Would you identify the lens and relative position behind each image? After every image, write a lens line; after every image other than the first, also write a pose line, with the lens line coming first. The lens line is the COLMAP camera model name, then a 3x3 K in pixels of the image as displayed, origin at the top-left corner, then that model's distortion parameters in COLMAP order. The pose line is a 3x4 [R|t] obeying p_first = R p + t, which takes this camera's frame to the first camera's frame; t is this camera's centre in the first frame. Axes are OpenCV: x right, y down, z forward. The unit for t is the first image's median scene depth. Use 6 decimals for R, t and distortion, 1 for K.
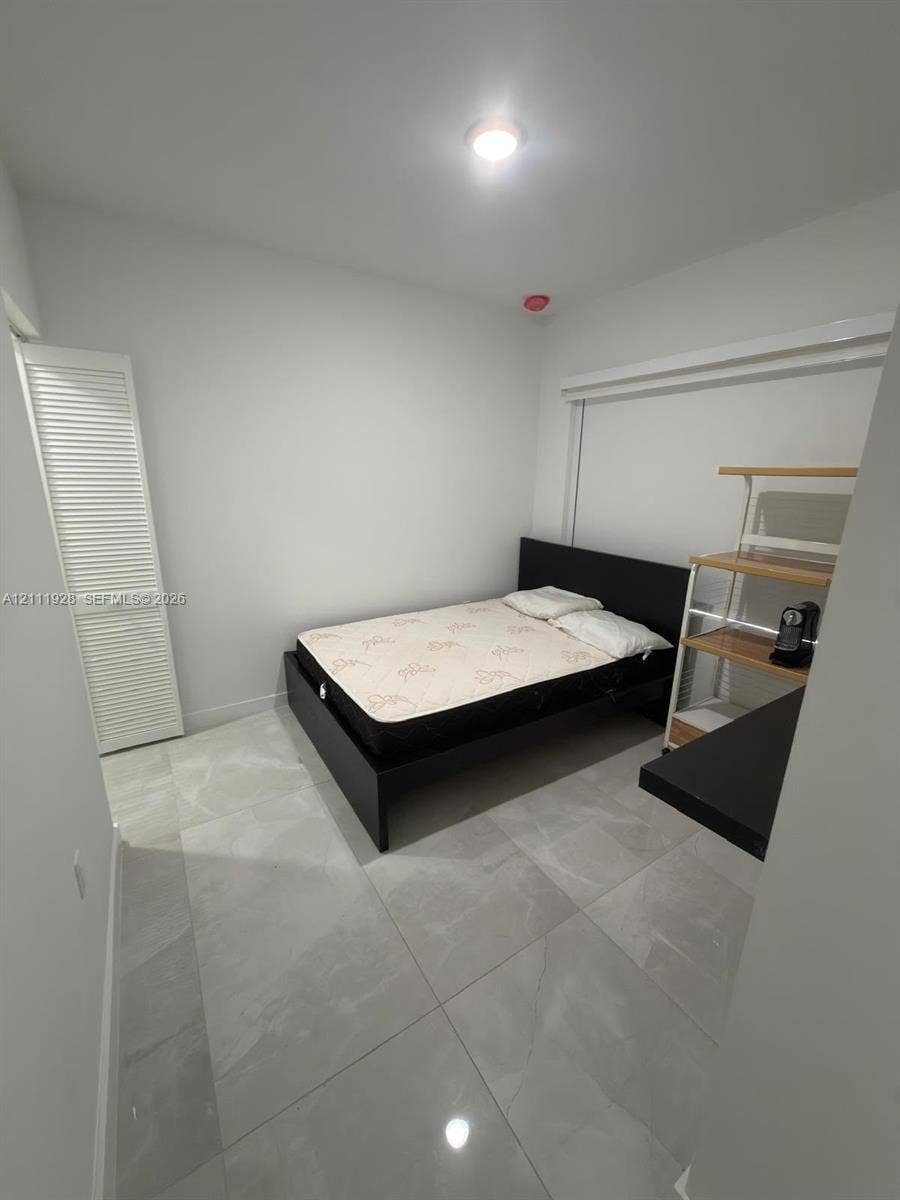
lens RADIAL K [[478.4, 0, 450.8], [0, 478.4, 595.8], [0, 0, 1]] dist [0.000327, -0.000376]
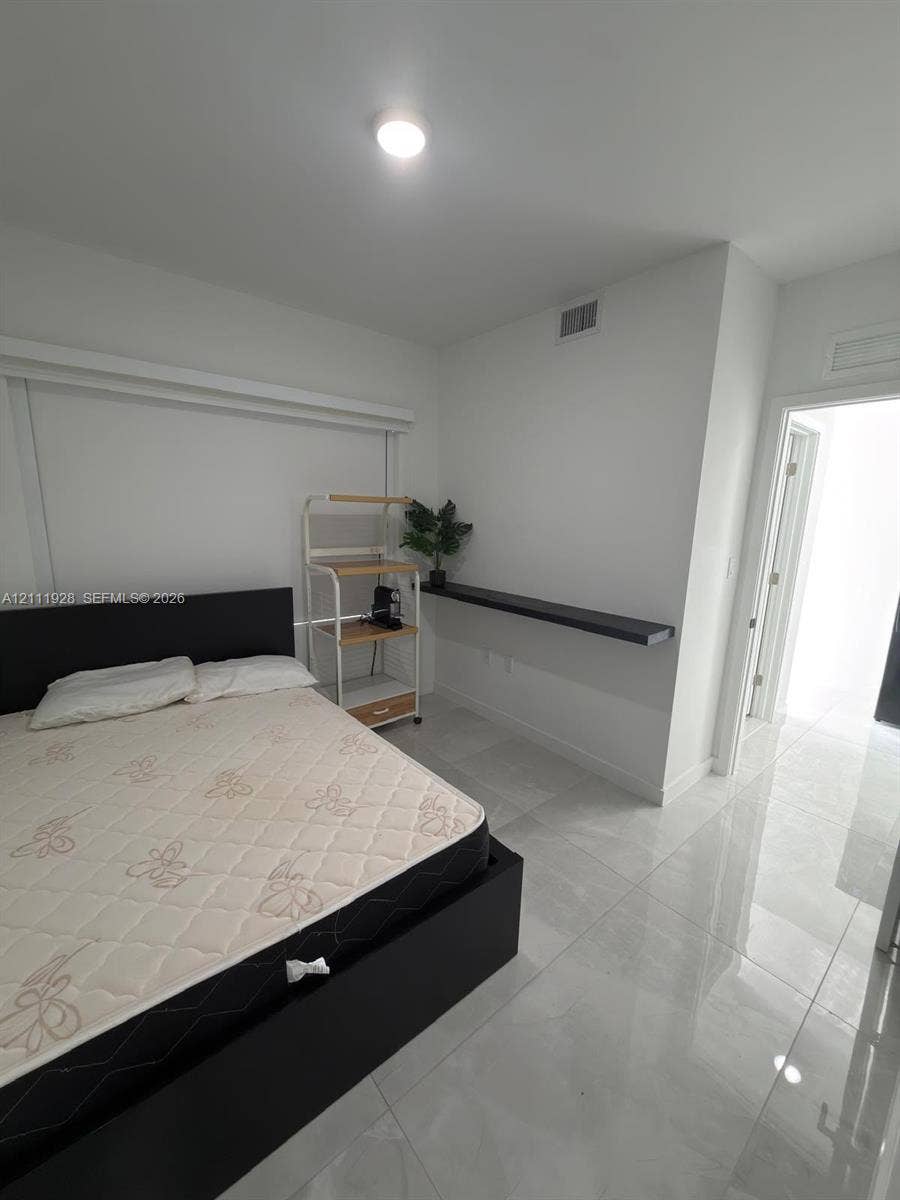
lens RADIAL K [[478.4, 0, 450.8], [0, 478.4, 595.8], [0, 0, 1]] dist [0.000327, -0.000376]
pose [[-0.114904, -0.187849, 0.975454, -0.547061], [0.230839, 0.950028, 0.210145, -0.166352], [-0.966184, 0.249319, -0.065799, 0.673191]]
